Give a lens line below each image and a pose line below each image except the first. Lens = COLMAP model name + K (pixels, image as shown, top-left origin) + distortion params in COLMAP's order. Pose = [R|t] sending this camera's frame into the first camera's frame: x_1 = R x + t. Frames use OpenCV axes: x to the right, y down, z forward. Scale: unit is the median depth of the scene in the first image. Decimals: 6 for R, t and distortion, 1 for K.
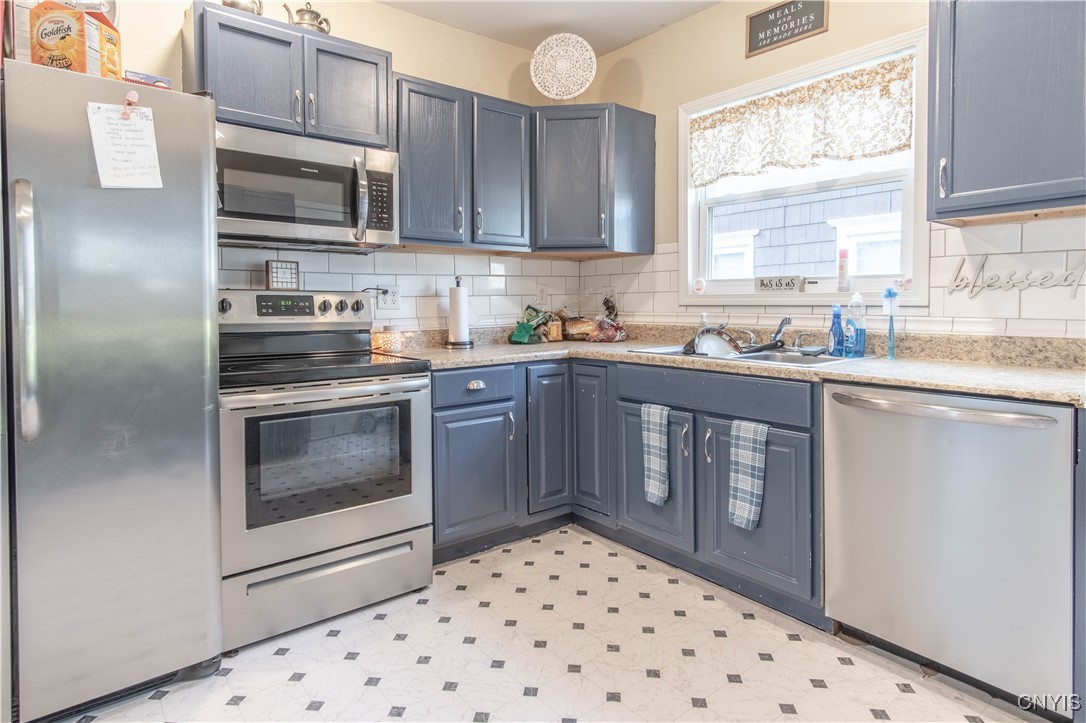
lens RADIAL K [[598.3, 0, 542.6], [0, 598.3, 320.9], [0, 0, 1]] dist [-0.001132, 0.000217]
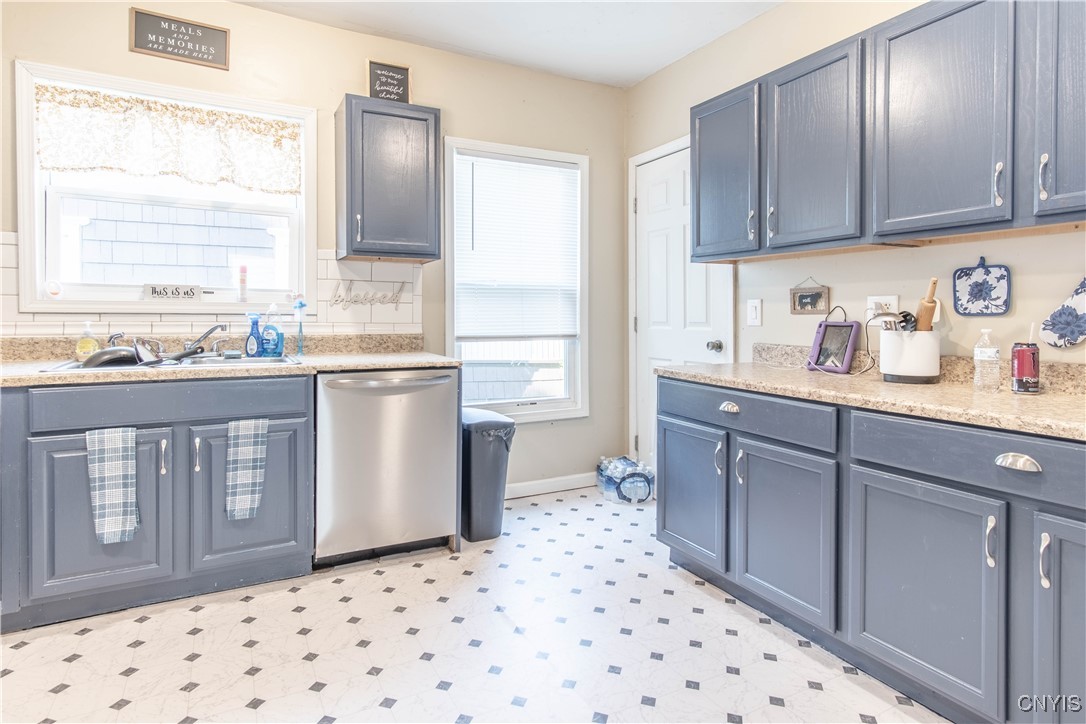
lens RADIAL K [[598.3, 0, 523.9], [0, 598.3, 323.1], [0, 0, 1]] dist [-0.001132, 0.000217]
pose [[0.181946, -0.011433, 0.983242, -0.567972], [0.019843, 0.999771, 0.007953, -0.006336], [-0.983108, 0.018064, 0.182131, 0.268290]]
